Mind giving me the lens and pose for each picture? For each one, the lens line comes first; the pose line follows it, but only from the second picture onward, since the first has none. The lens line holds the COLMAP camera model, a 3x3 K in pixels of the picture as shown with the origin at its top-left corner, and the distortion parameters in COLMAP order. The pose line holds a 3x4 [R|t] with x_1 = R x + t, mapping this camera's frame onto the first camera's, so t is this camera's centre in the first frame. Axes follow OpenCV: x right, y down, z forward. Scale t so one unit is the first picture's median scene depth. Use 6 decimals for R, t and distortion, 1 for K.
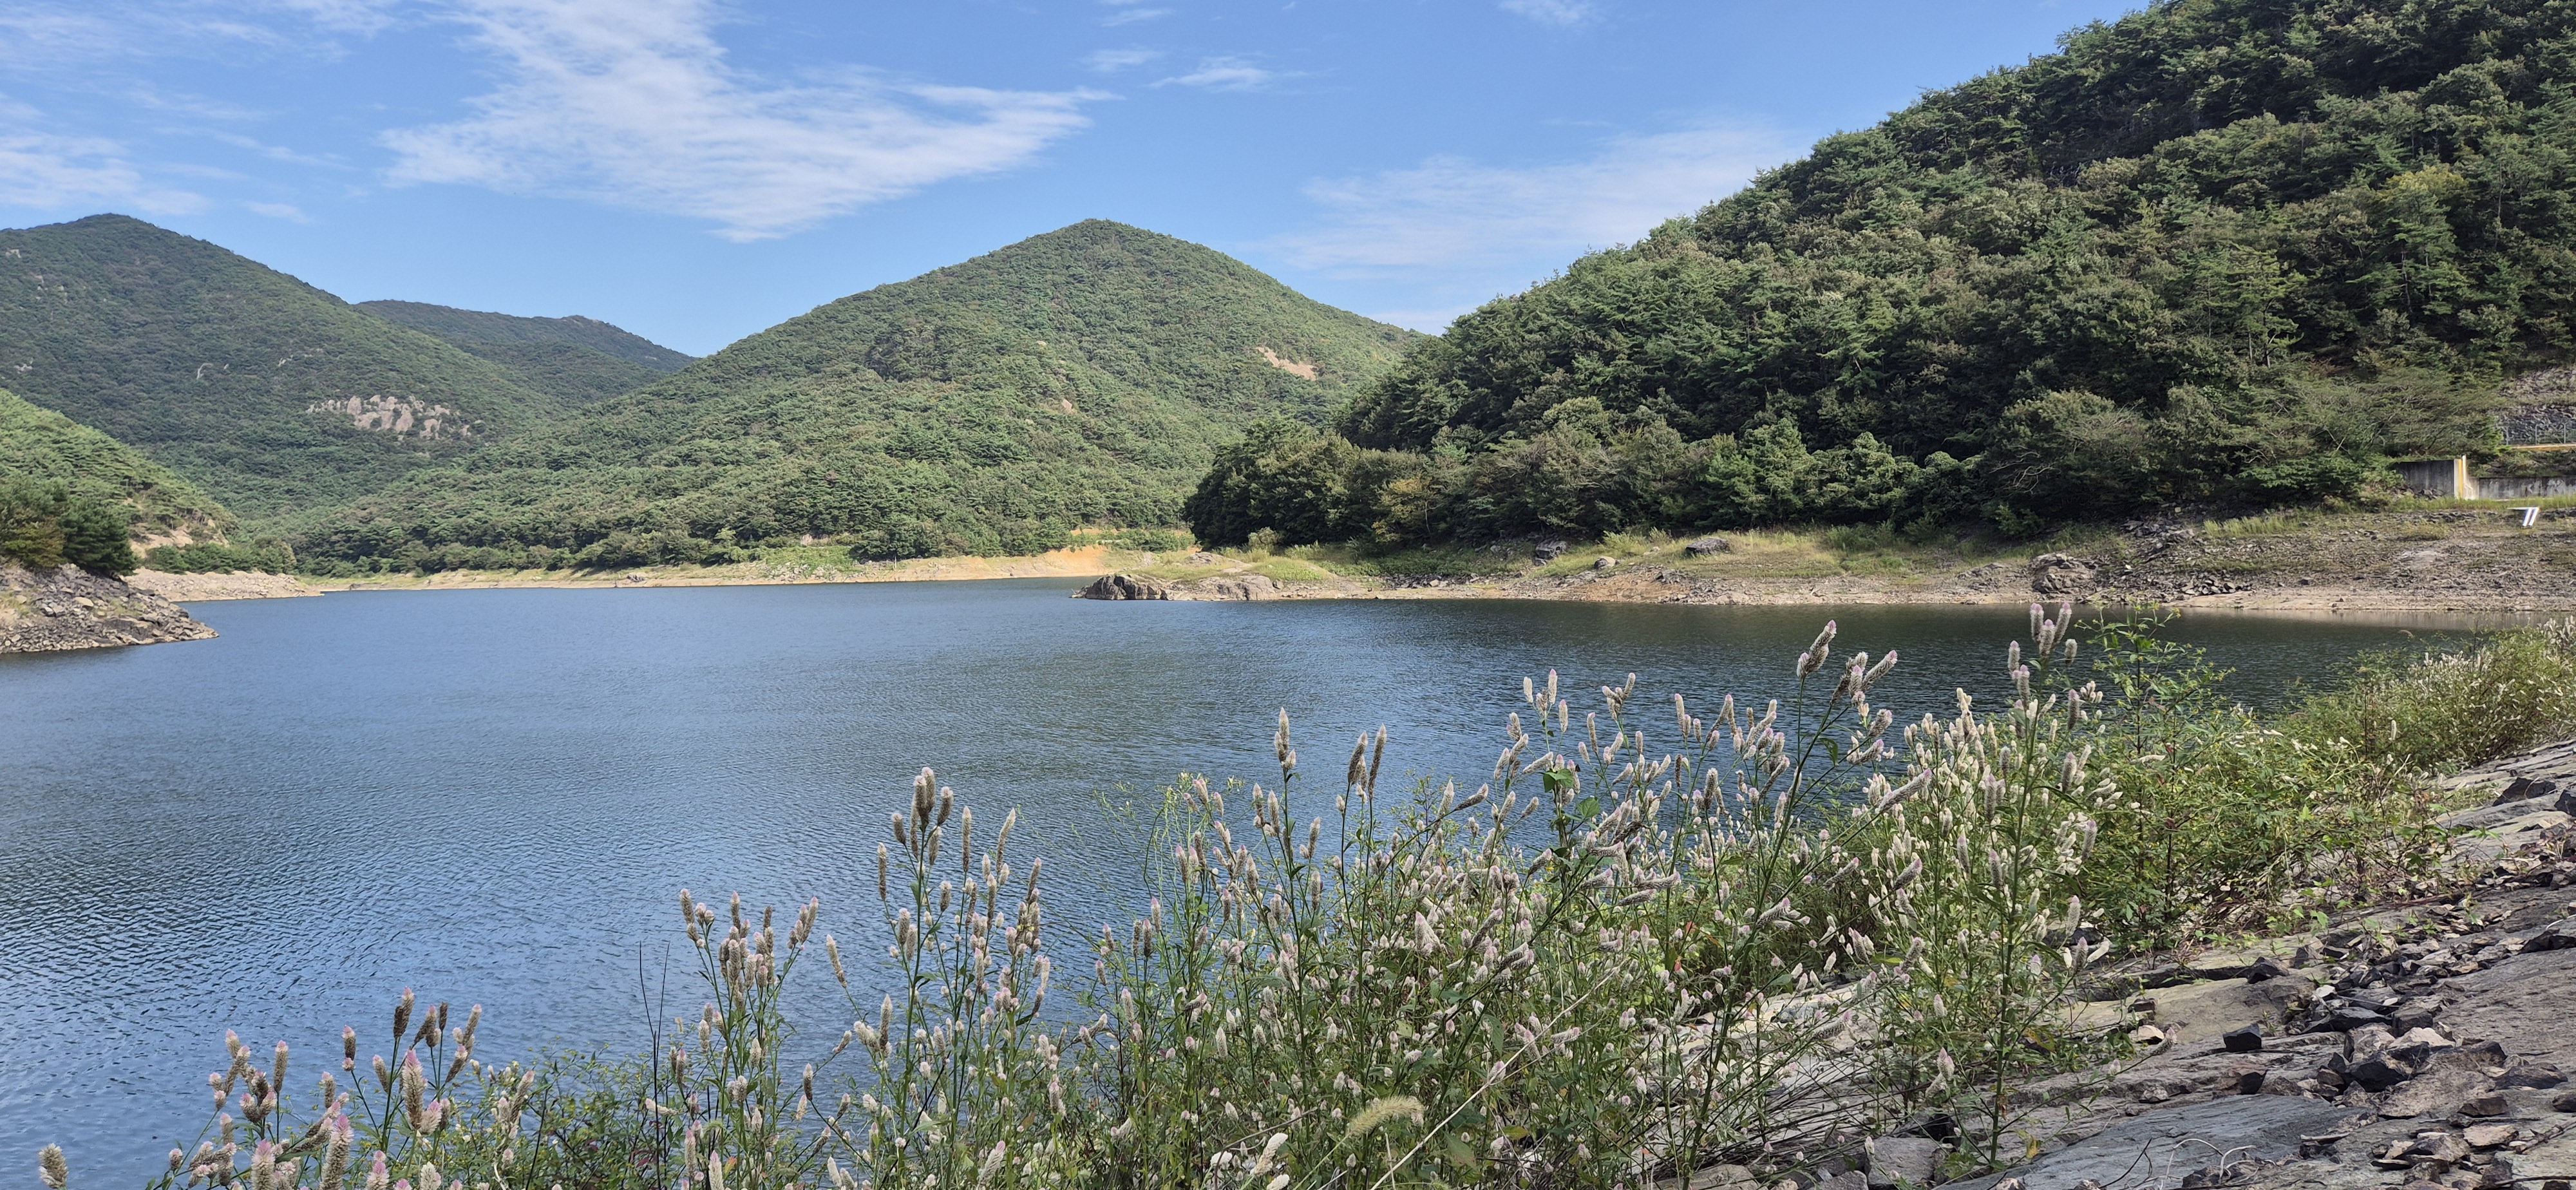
lens RADIAL K [[1726.7, 0, 1273.8], [0, 1726.7, 585.9], [0, 0, 1]] dist [0.058573, -0.061469]
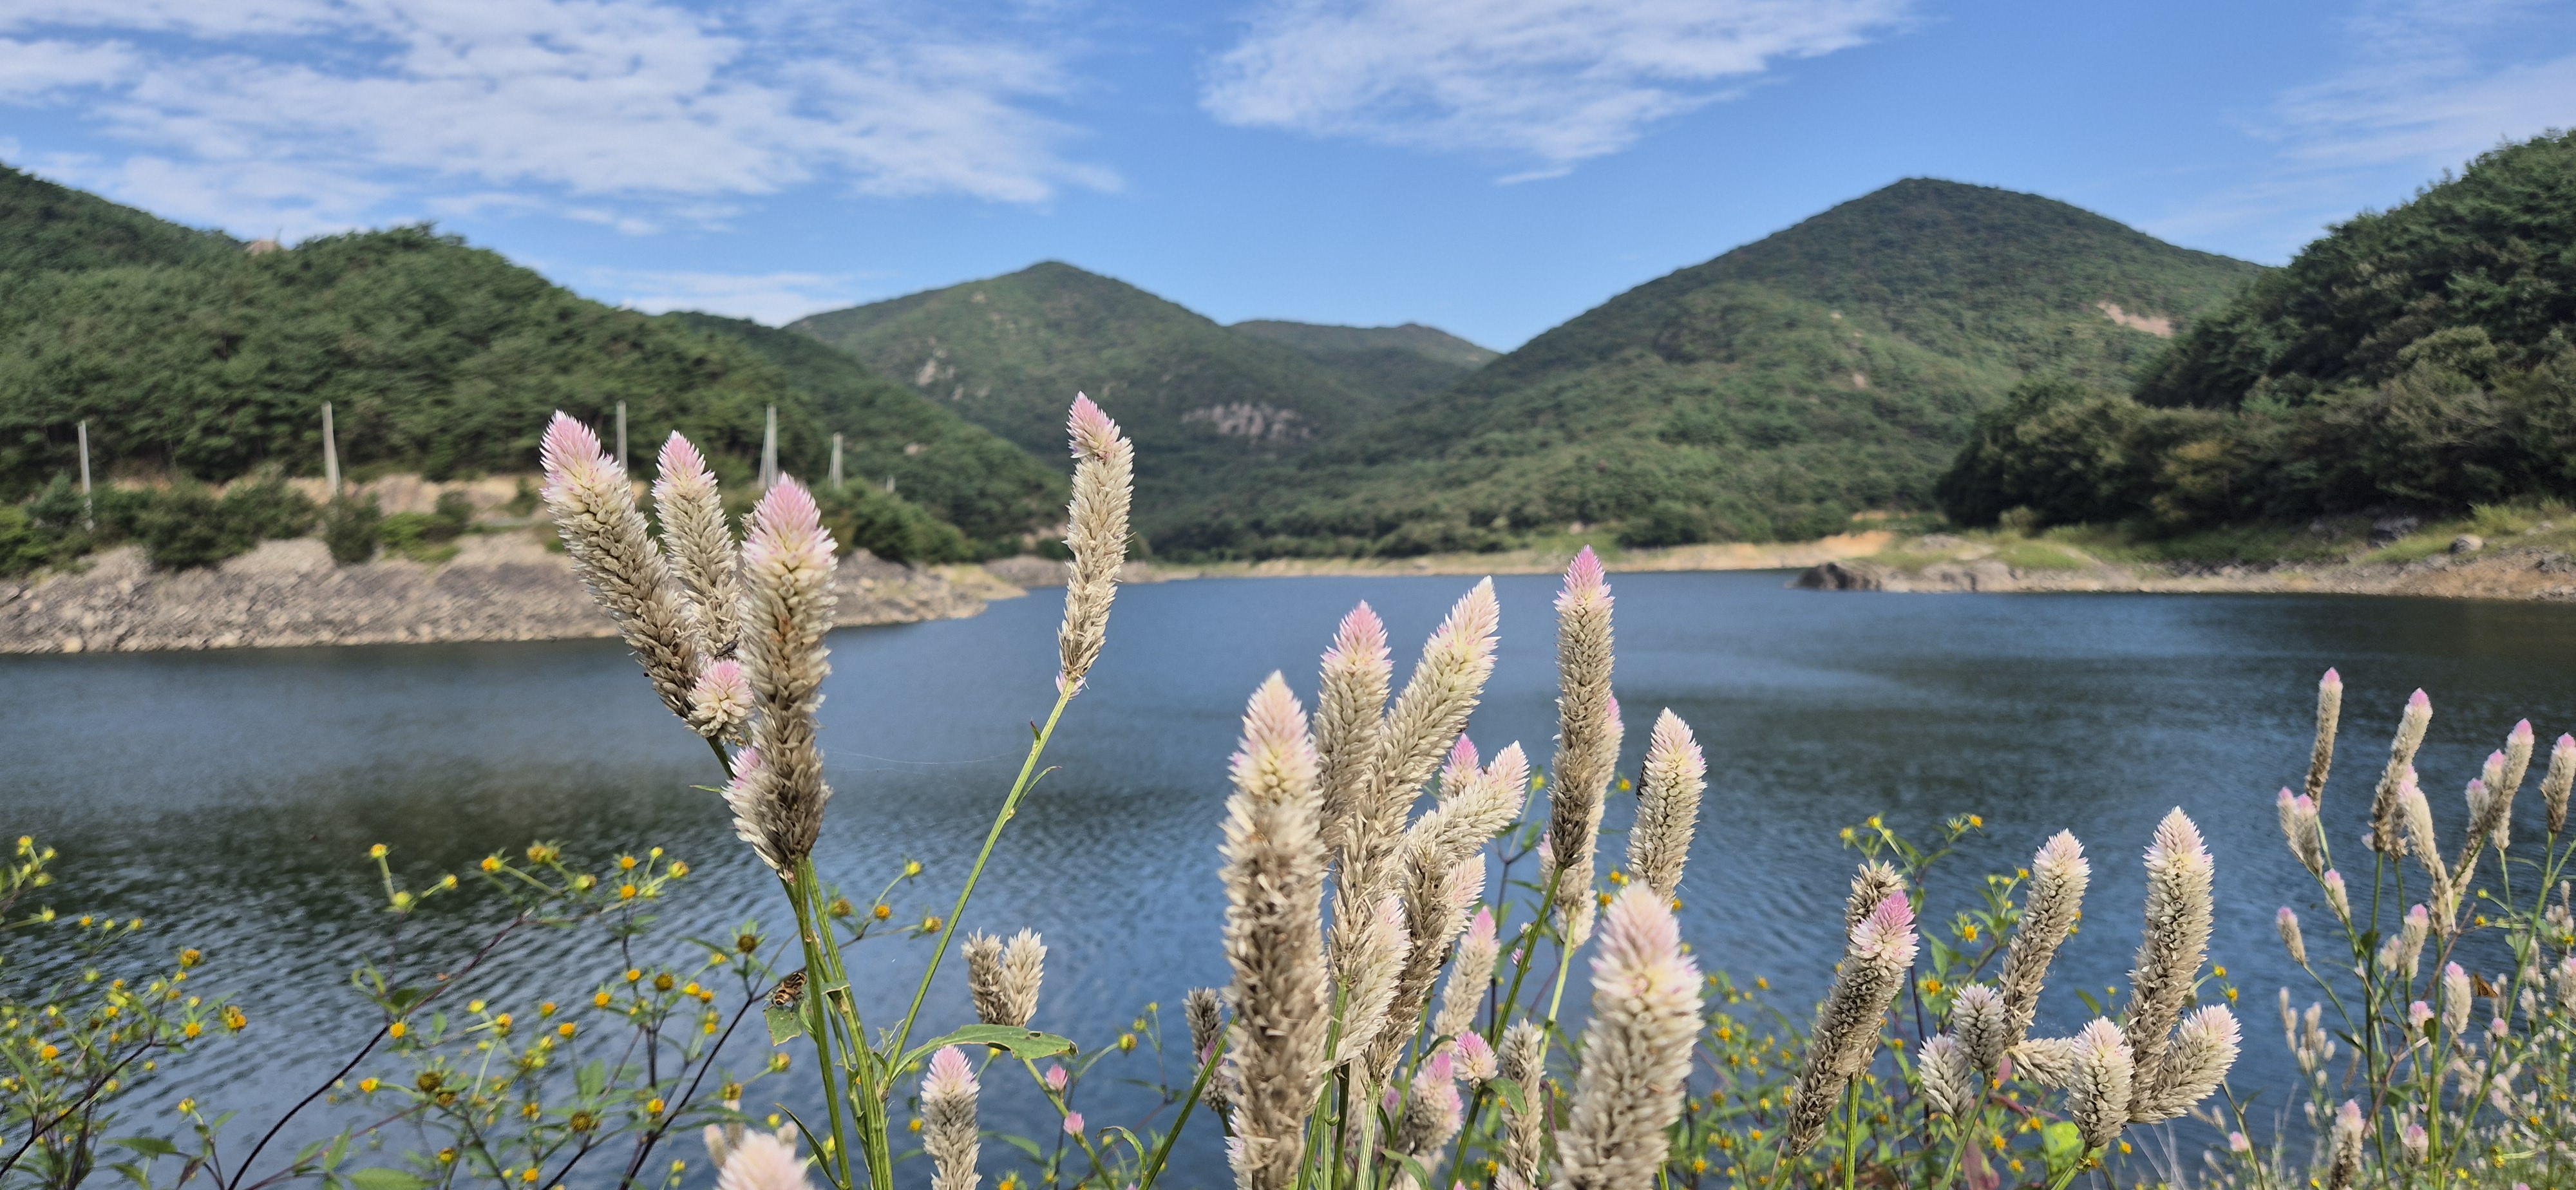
lens RADIAL K [[1726.7, 0, 1295.2], [0, 1726.7, 606.9], [0, 0, 1]] dist [0.058573, -0.061469]
pose [[0.898308, 0.012669, -0.439183, 0.059262], [-0.004573, 0.999800, 0.019486, 0.000961], [0.439342, -0.015496, 0.898186, 0.084134]]
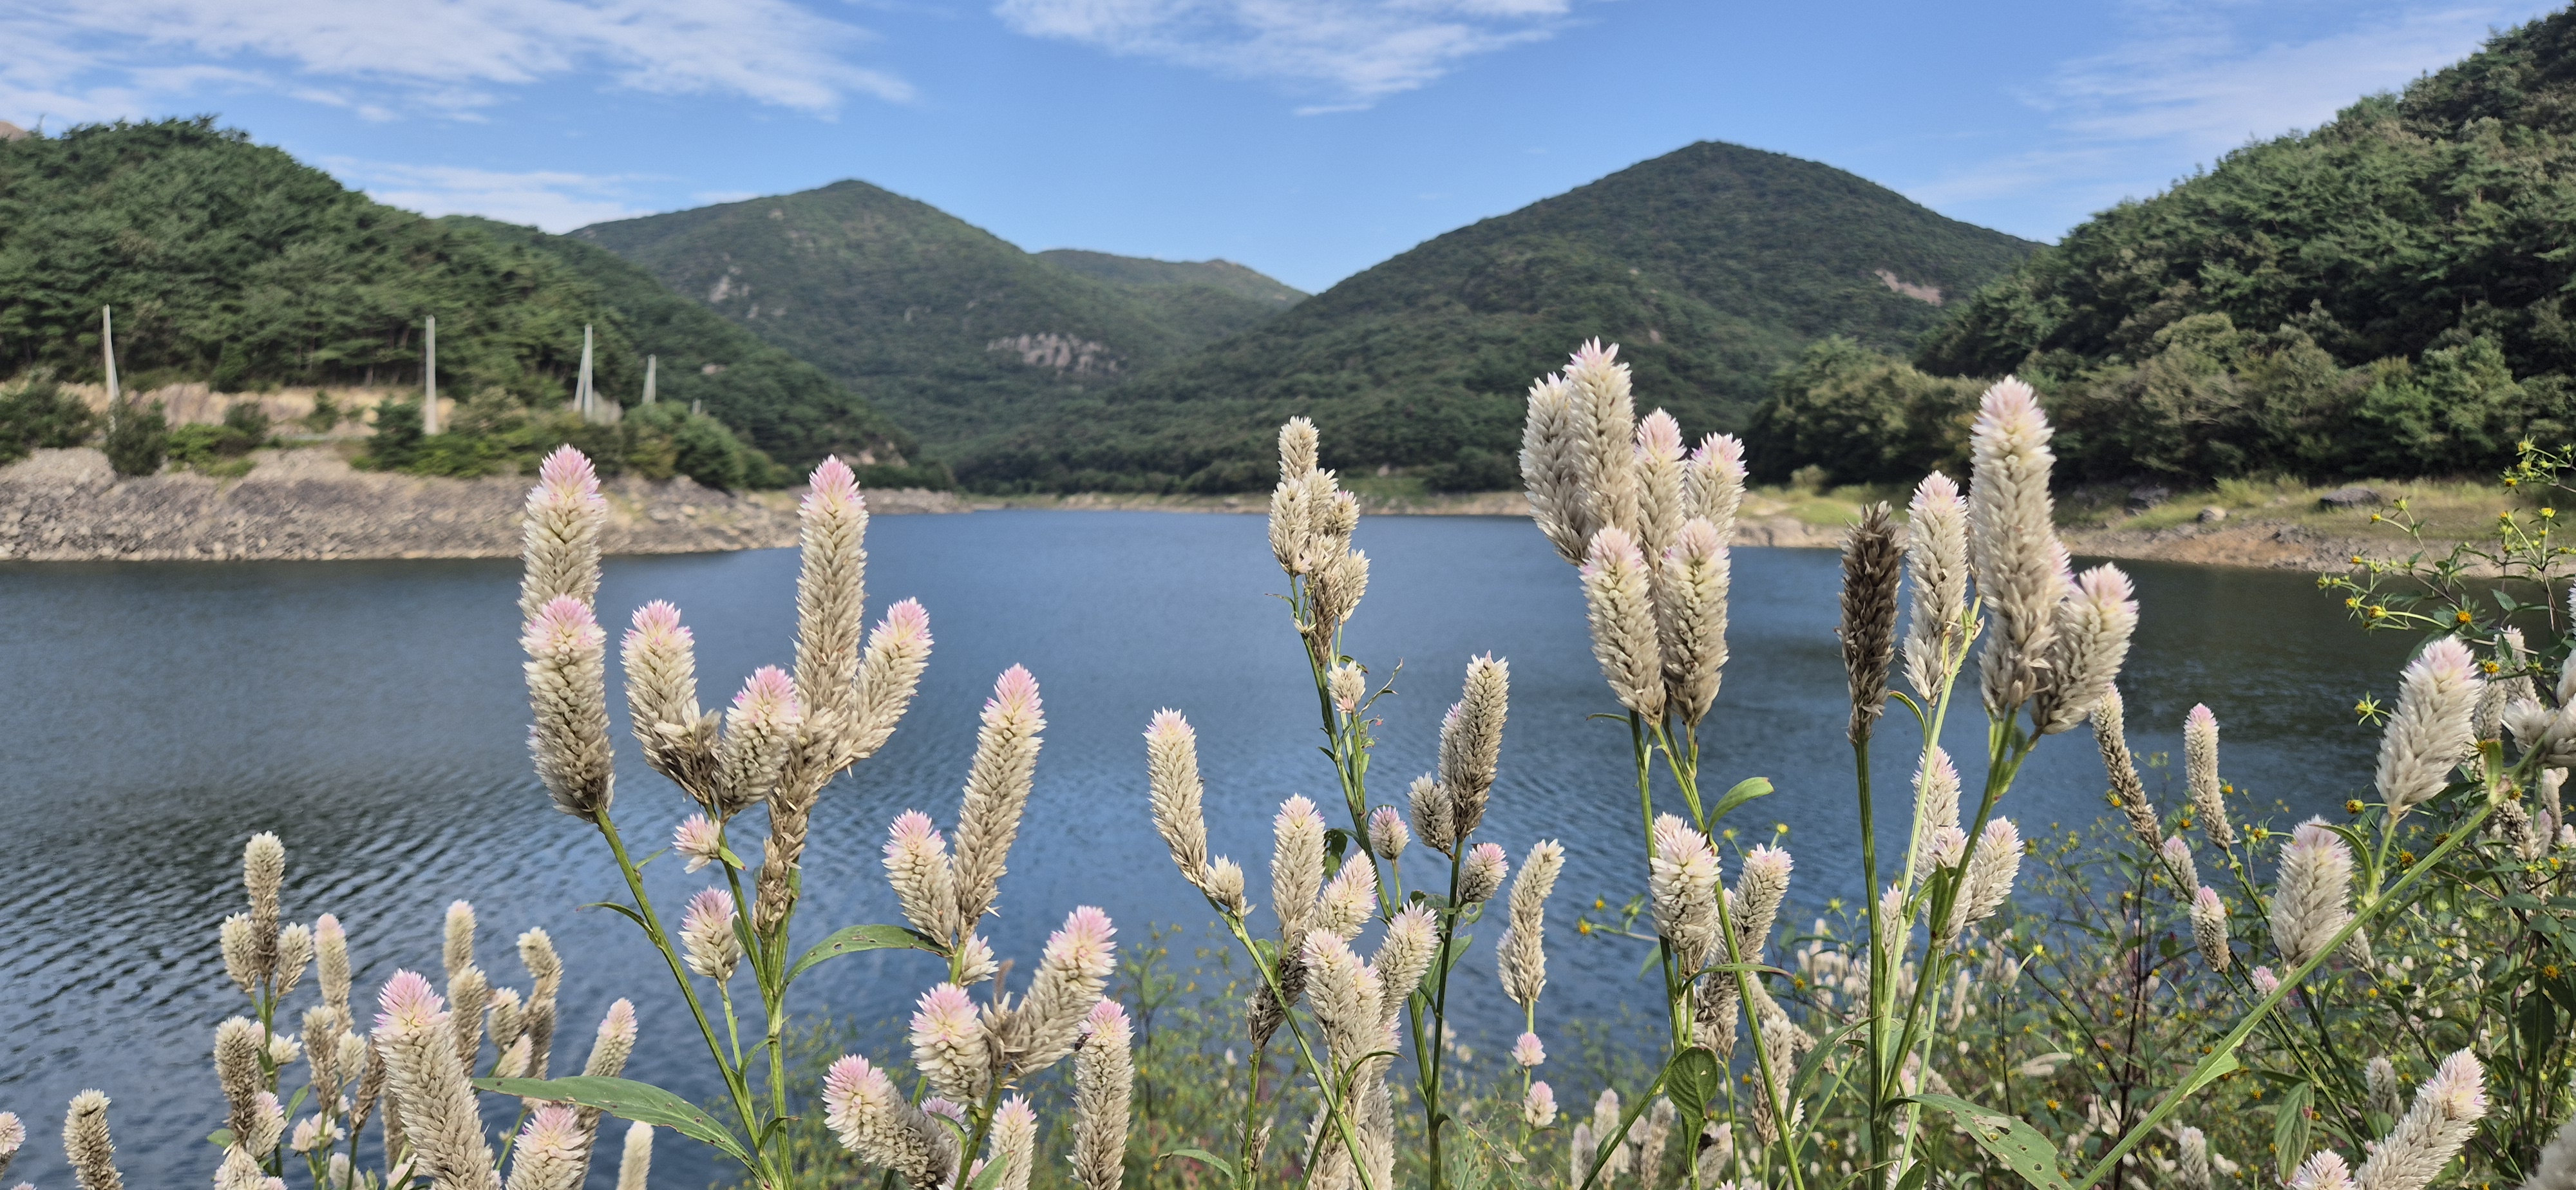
lens RADIAL K [[1726.7, 0, 1278.5], [0, 1726.7, 575.0], [0, 0, 1]] dist [0.058573, -0.061469]
pose [[0.939717, 0.041418, -0.339437, 0.050074], [-0.030842, 0.998858, 0.036495, -0.001312], [0.340561, -0.023827, 0.939921, 0.062900]]
